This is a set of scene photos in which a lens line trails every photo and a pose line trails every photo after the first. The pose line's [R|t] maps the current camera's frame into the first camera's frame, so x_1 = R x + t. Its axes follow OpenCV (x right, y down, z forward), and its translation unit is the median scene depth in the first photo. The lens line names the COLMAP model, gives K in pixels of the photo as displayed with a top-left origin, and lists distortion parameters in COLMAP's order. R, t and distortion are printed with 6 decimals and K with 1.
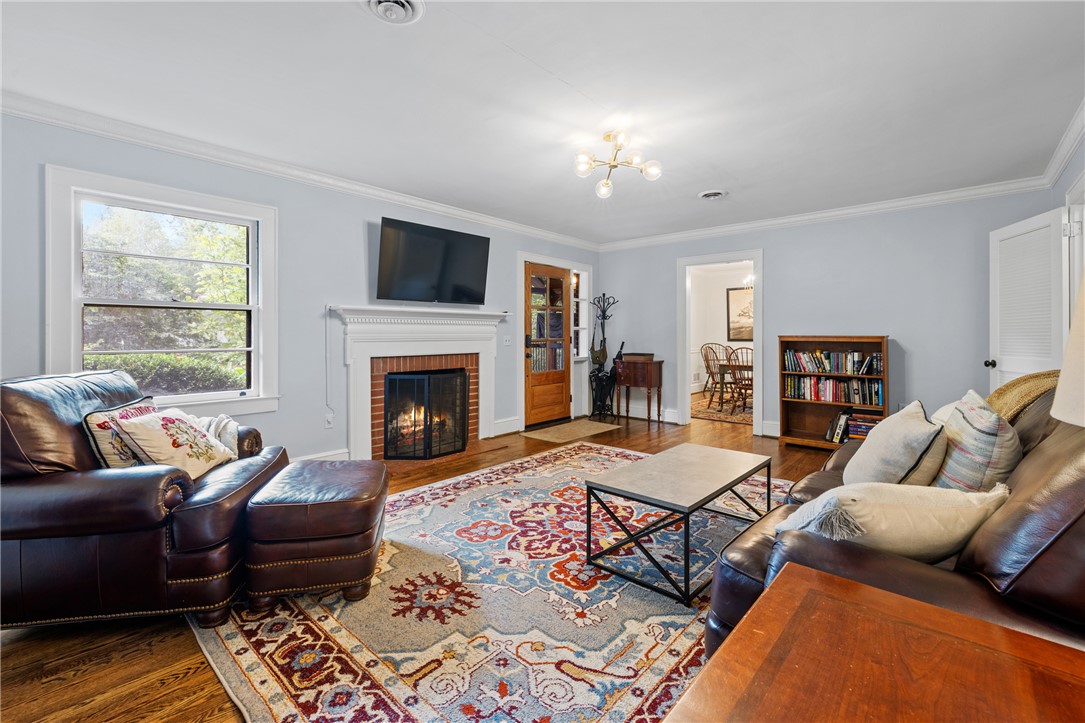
lens RADIAL K [[462.9, 0, 539.1], [0, 462.9, 333.3], [0, 0, 1]] dist [0.000184, -0.000075]
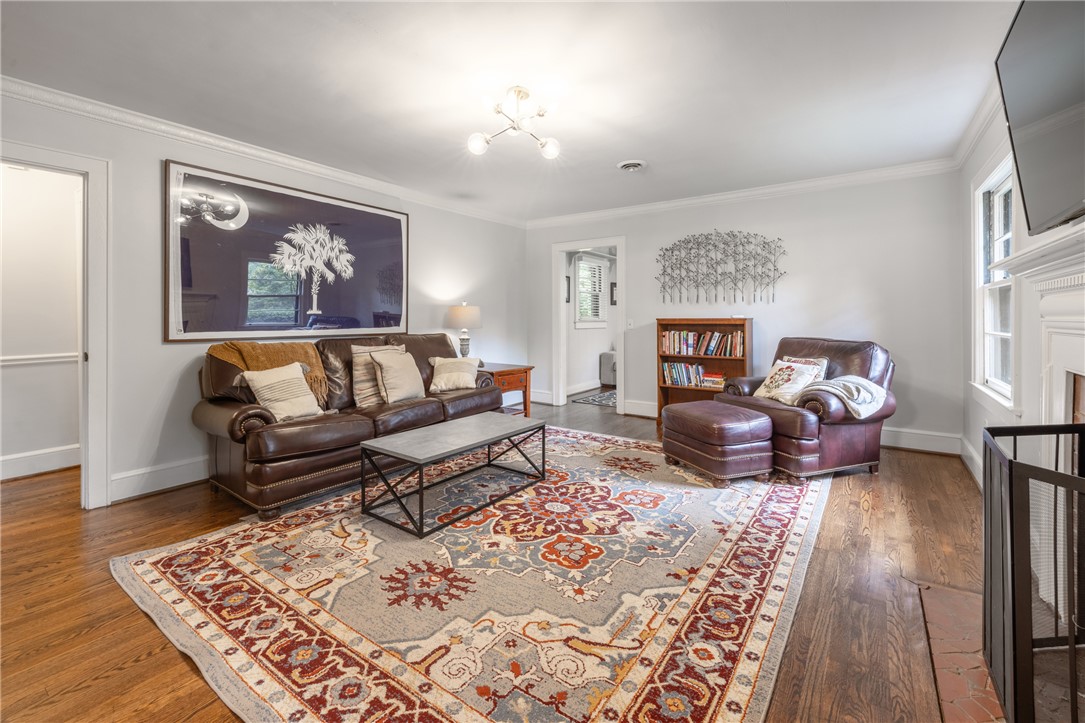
lens RADIAL K [[469.6, 0, 541.6], [0, 469.6, 318.0], [0, 0, 1]] dist [0.000263, 0.000085]
pose [[-0.992635, -0.000097, -0.121146, 0.212635], [-0.000028, 1.000000, -0.000568, 0.004176], [0.121146, -0.000560, -0.992635, 1.790927]]
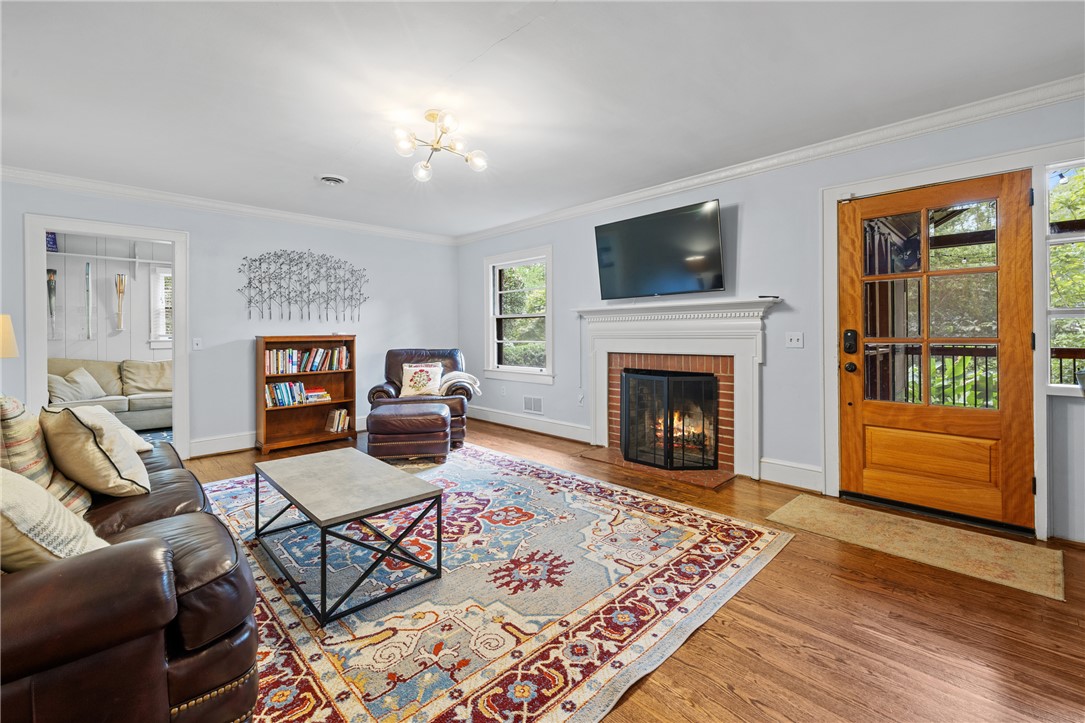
lens RADIAL K [[462.9, 0, 539.1], [0, 462.9, 333.3], [0, 0, 1]] dist [0.000184, -0.000075]
pose [[-0.063518, 0.001096, -0.997980, 0.998510], [0.011388, 0.999935, 0.000373, 0.005126], [0.997916, -0.011341, -0.063526, 1.190004]]
